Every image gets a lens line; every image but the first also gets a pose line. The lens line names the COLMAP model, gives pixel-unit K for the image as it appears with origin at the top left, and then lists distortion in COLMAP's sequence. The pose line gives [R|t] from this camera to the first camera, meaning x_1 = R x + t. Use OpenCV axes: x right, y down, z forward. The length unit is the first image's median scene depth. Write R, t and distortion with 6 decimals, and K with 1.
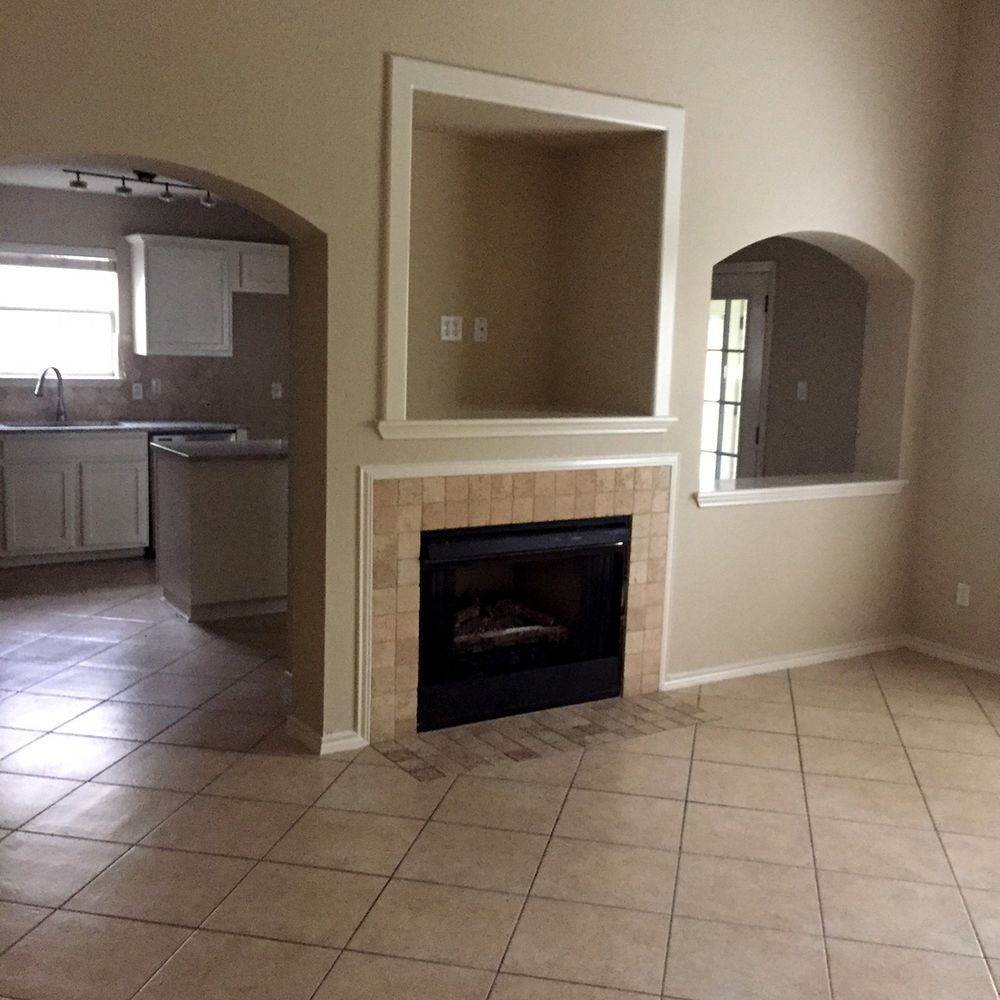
lens RADIAL K [[1146.5, 0, 504.8], [0, 1146.5, 500.9], [0, 0, 1]] dist [0.034632, 0.000000]
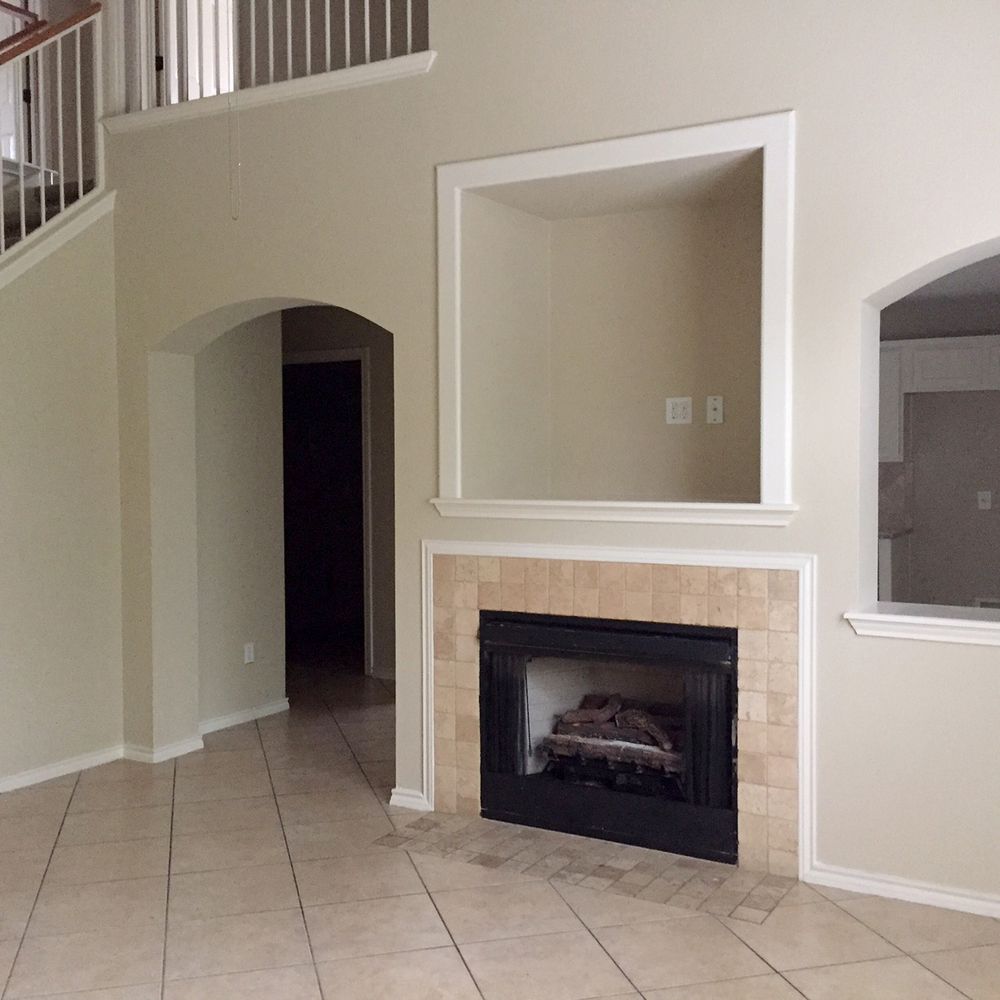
lens RADIAL K [[1146.5, 0, 500.7], [0, 1146.5, 495.0], [0, 0, 1]] dist [0.034632, 0.000000]
pose [[0.449880, -0.002480, -0.893086, 0.773791], [-0.109192, 0.992341, -0.057759, -0.016066], [0.886389, 0.123503, 0.446164, 0.515547]]
